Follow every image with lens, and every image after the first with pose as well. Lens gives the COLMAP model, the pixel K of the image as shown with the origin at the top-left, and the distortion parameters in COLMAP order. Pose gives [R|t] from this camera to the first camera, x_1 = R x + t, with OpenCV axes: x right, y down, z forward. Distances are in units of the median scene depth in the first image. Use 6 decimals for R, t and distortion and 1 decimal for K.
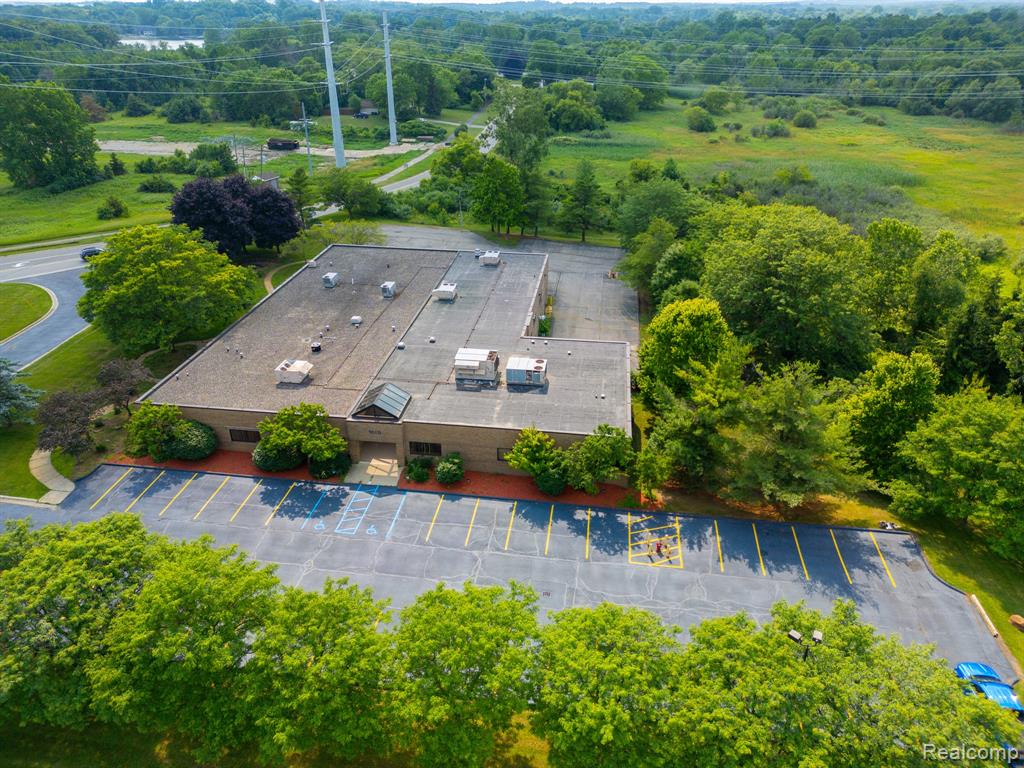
lens RADIAL K [[709.8, 0, 509.9], [0, 709.8, 384.8], [0, 0, 1]] dist [0.011697, 0.000943]
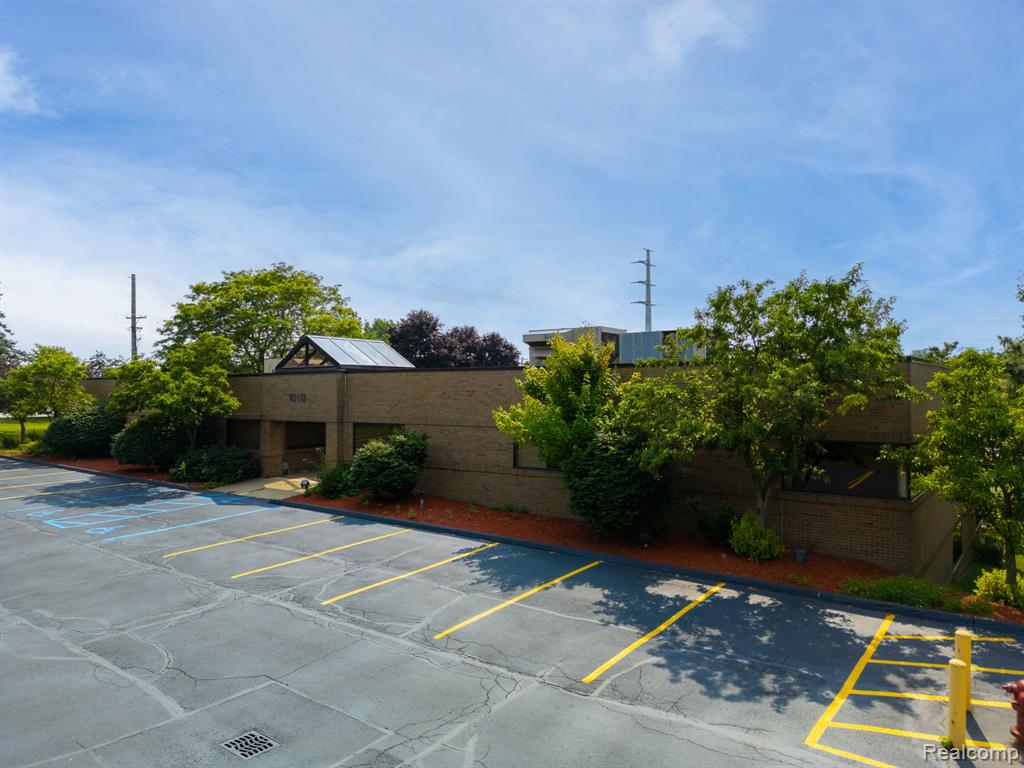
lens RADIAL K [[709.8, 0, 513.5], [0, 709.8, 380.8], [0, 0, 1]] dist [0.011697, 0.000943]
pose [[0.879036, -0.011289, -0.476621, 0.178755], [-0.217058, 0.880622, -0.421179, 0.247562], [0.424477, 0.473686, 0.771648, 0.762648]]
